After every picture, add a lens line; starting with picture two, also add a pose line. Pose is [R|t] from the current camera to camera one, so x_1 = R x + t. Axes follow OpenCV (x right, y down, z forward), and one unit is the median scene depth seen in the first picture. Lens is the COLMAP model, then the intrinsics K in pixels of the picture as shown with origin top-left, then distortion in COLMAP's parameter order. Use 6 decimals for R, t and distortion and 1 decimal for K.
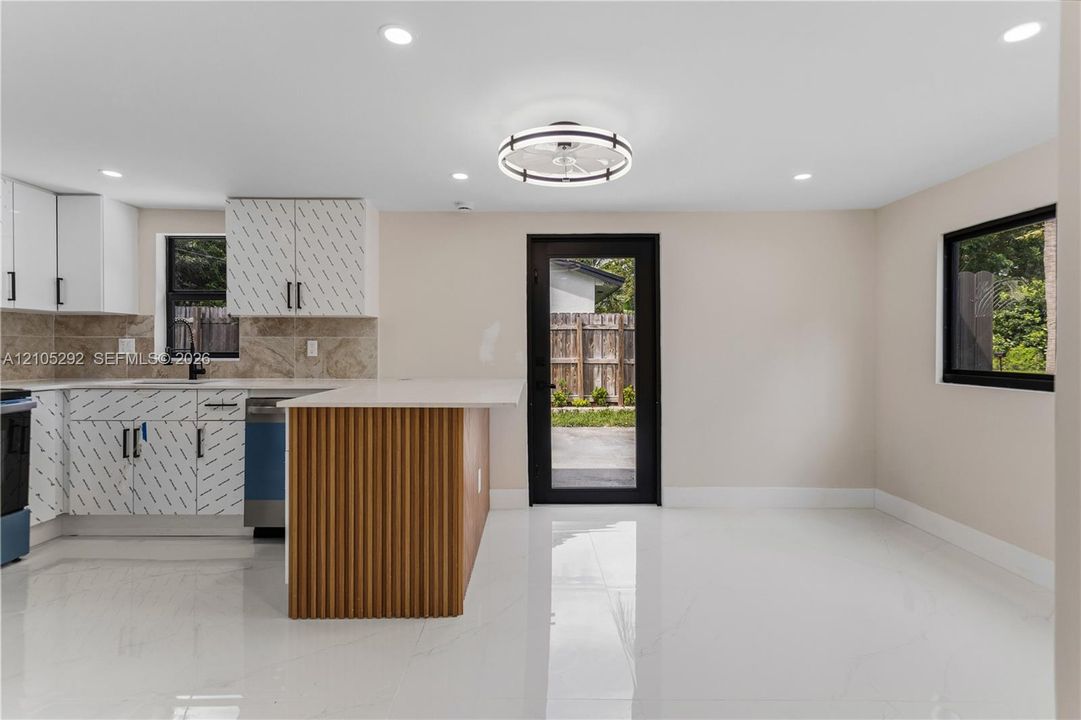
lens RADIAL K [[550.6, 0, 527.4], [0, 550.6, 346.0], [0, 0, 1]] dist [0.002616, 0.000569]
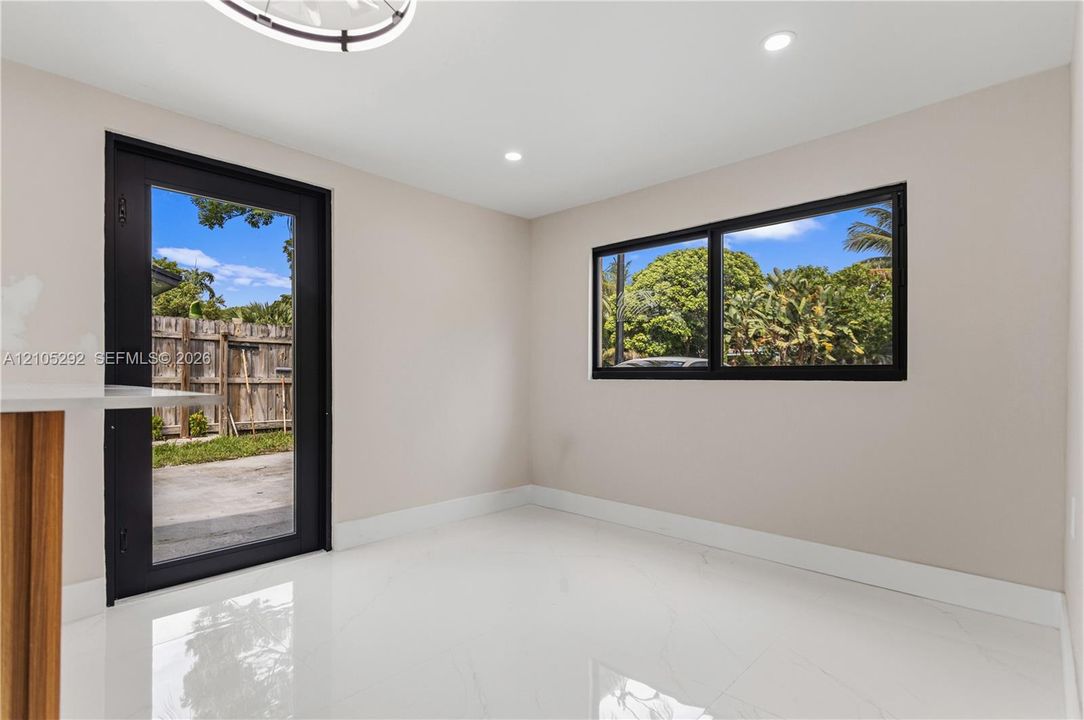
lens RADIAL K [[533.4, 0, 545.3], [0, 533.4, 371.2], [0, 0, 1]] dist [-0.003862, 0.000062]
pose [[0.668466, 0.008220, 0.743697, -0.105184], [-0.000109, 0.999940, -0.010954, 0.053060], [-0.743743, 0.007241, 0.668427, 0.292167]]
